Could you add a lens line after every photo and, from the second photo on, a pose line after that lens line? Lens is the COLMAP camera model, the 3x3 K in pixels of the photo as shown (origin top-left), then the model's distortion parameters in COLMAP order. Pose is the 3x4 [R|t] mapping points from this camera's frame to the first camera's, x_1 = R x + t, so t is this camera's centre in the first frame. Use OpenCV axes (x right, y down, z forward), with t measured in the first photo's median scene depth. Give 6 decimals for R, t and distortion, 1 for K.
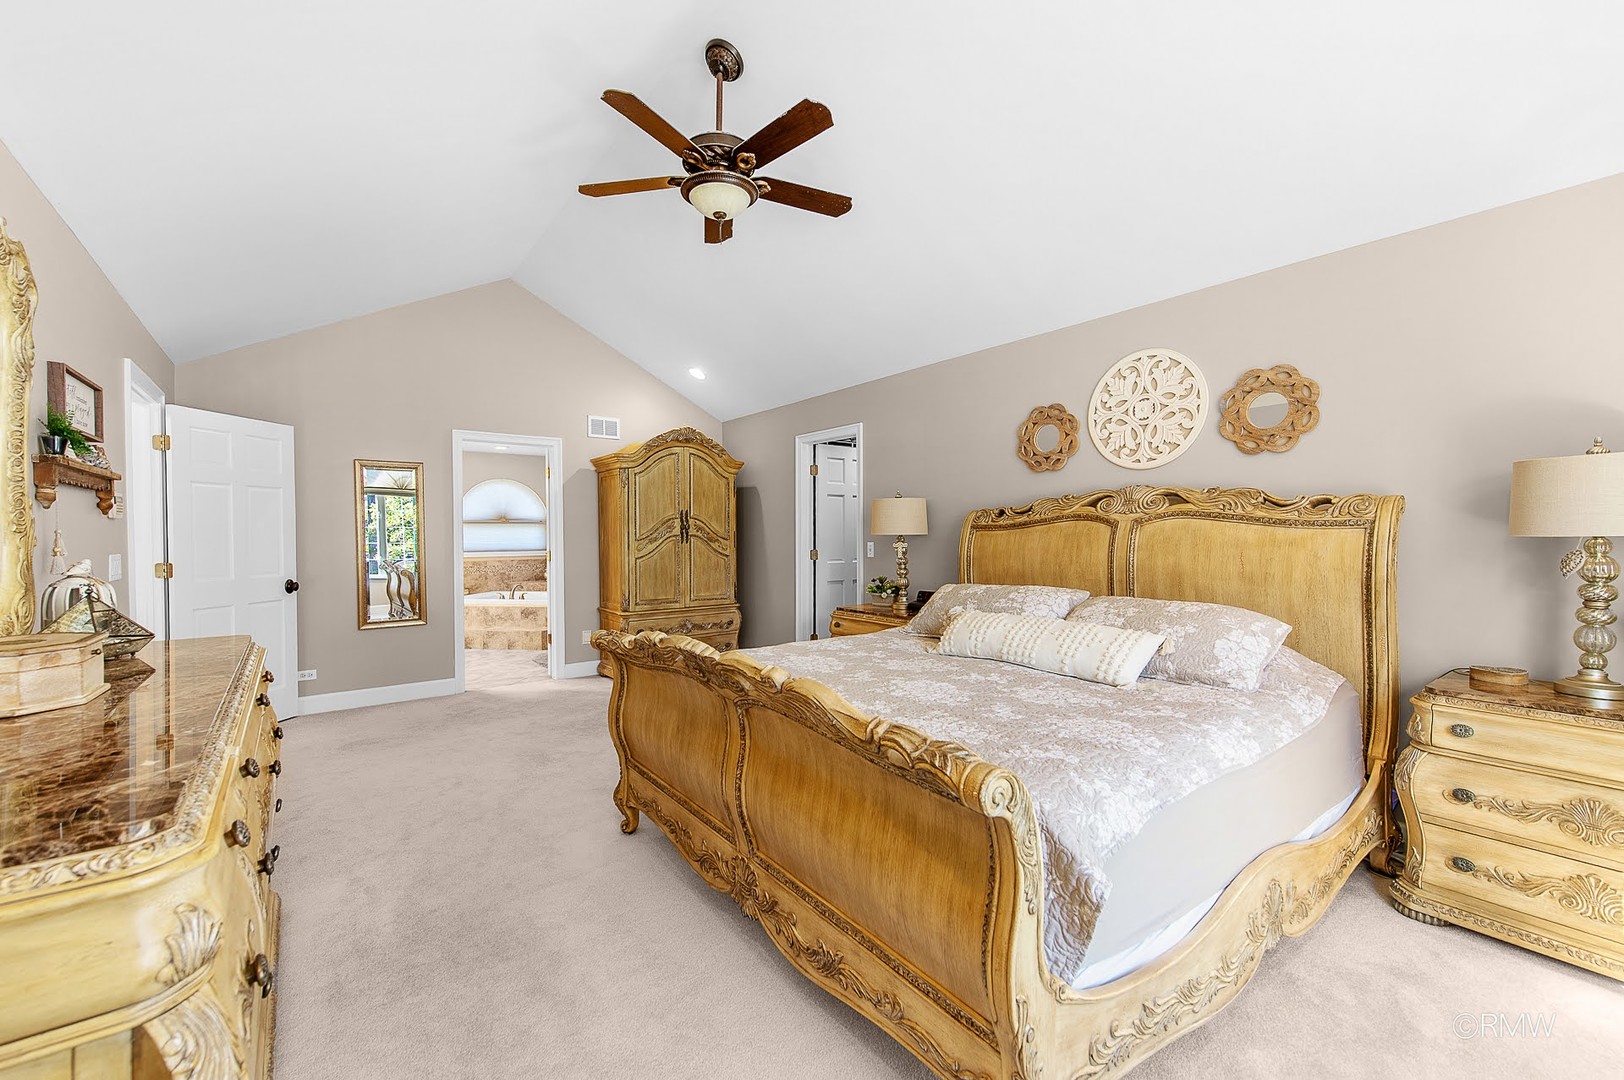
lens RADIAL K [[649.1, 0, 815.3], [0, 649.1, 540.9], [0, 0, 1]] dist [0.000383, -0.000002]
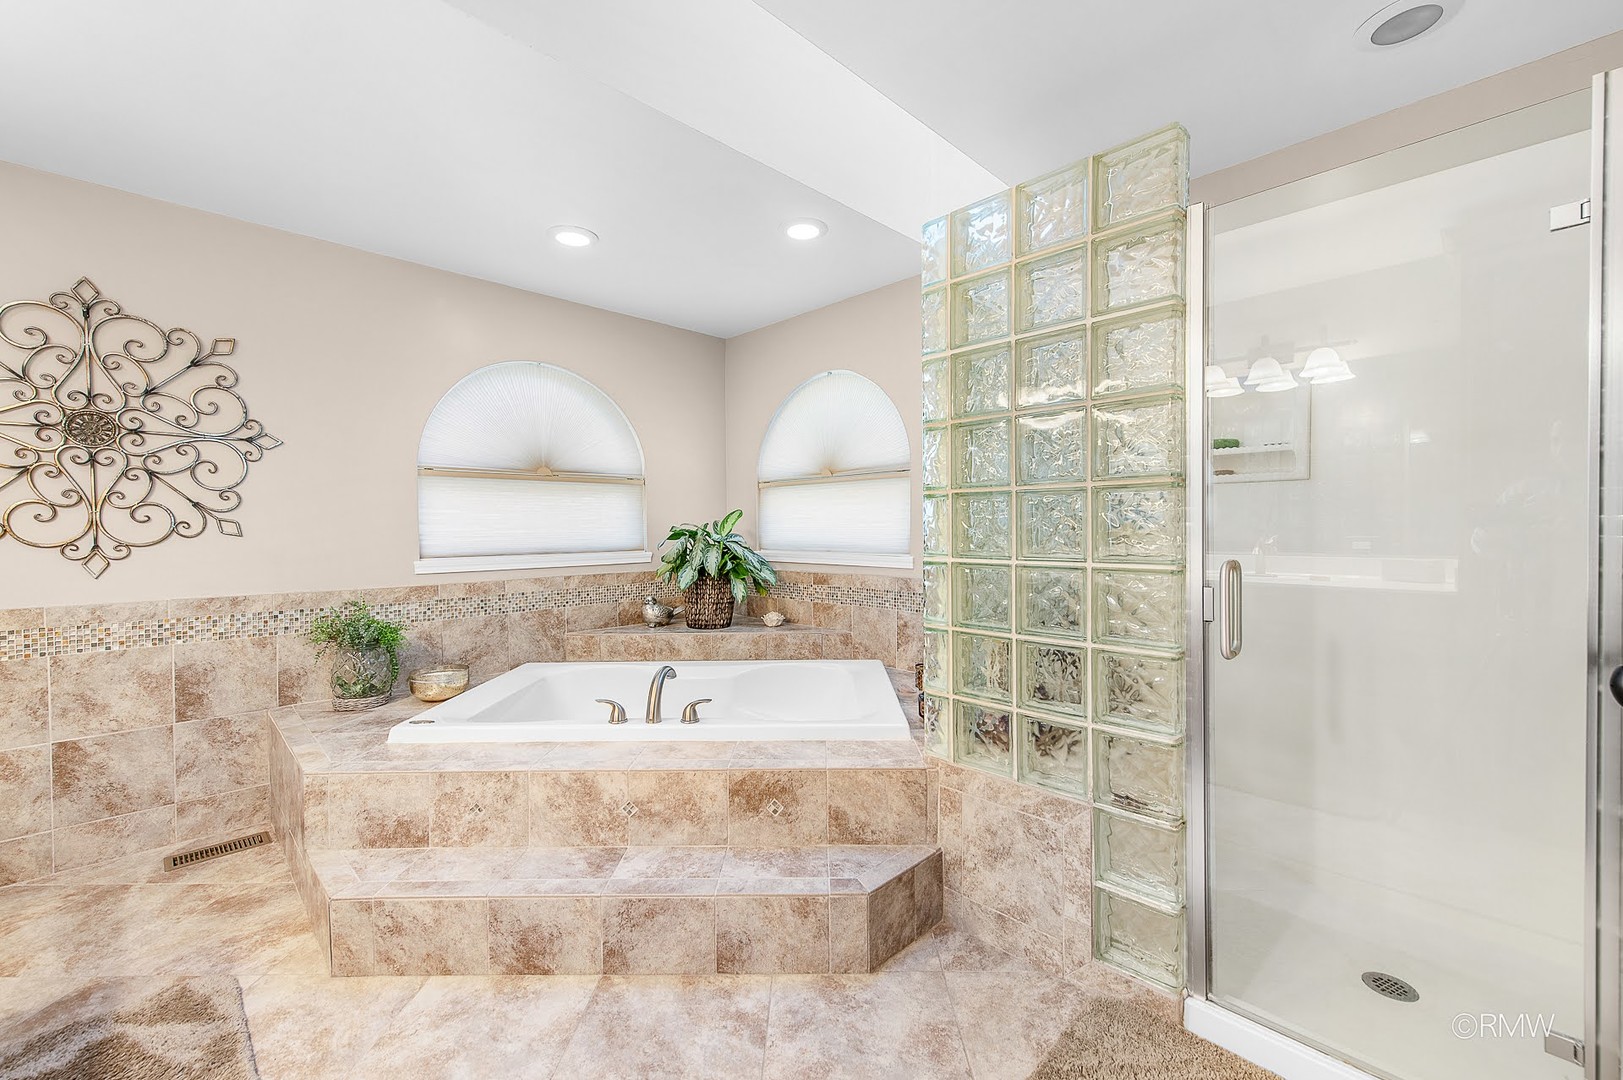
lens RADIAL K [[648.7, 0, 809.7], [0, 648.7, 536.1], [0, 0, 1]] dist [0.000383, -0.000002]
pose [[0.993534, -0.006980, 0.113320, -0.446924], [0.007062, 0.999975, -0.000322, 0.007913], [-0.113315, 0.001120, 0.993558, 0.731050]]
